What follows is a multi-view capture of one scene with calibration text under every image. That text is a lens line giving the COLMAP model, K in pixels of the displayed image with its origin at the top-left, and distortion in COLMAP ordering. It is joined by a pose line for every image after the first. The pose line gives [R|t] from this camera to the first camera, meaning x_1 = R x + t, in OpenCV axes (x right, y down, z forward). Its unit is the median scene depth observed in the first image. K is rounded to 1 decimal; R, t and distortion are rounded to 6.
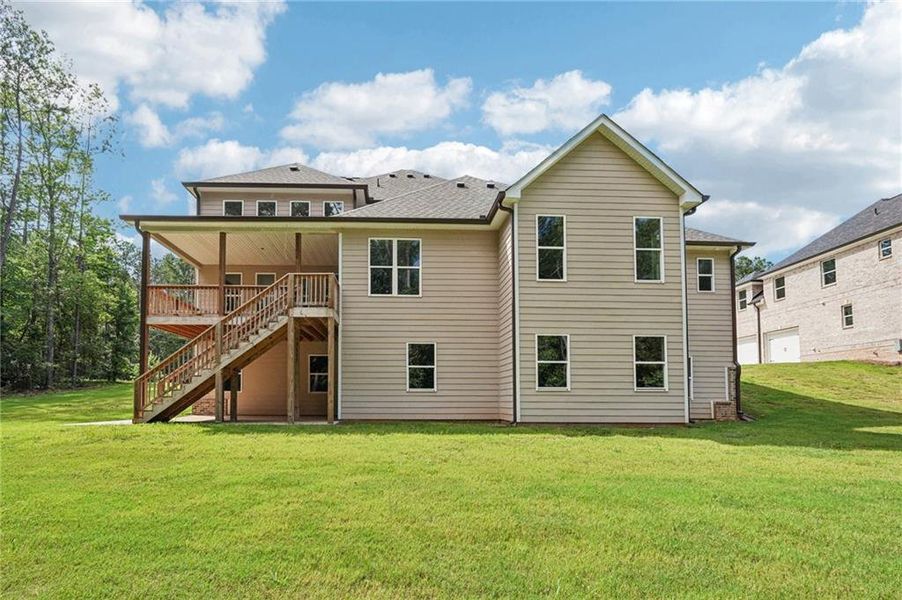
lens RADIAL K [[416.0, 0, 412.8], [0, 416.0, 379.6], [0, 0, 1]] dist [-0.000322, 0.000222]
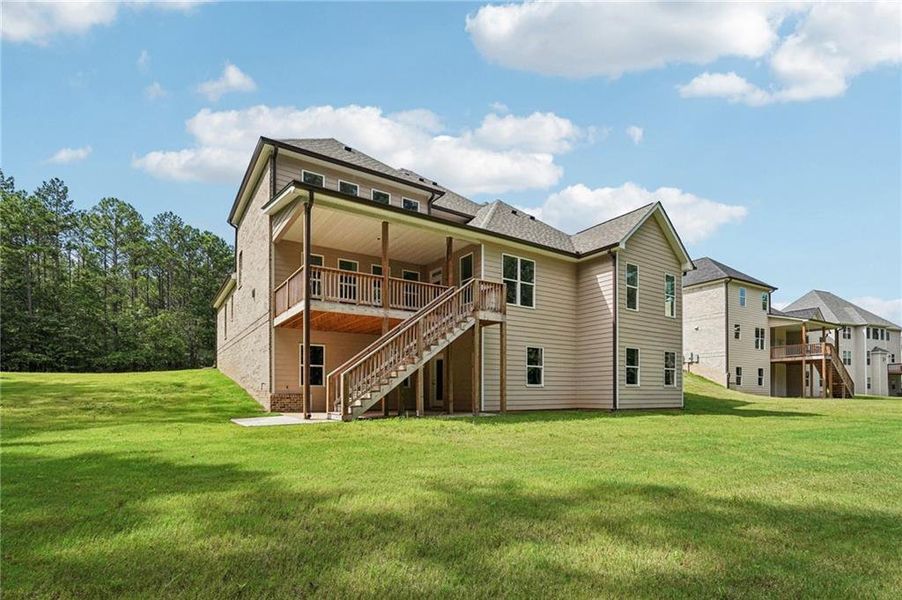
lens RADIAL K [[422.8, 0, 449.3], [0, 422.8, 388.6], [0, 0, 1]] dist [-0.003359, -0.000089]
pose [[0.854354, 0.001886, 0.519687, -0.841952], [-0.021854, 0.999239, 0.032302, -0.000544], [-0.519231, -0.038954, 0.853746, 0.065205]]
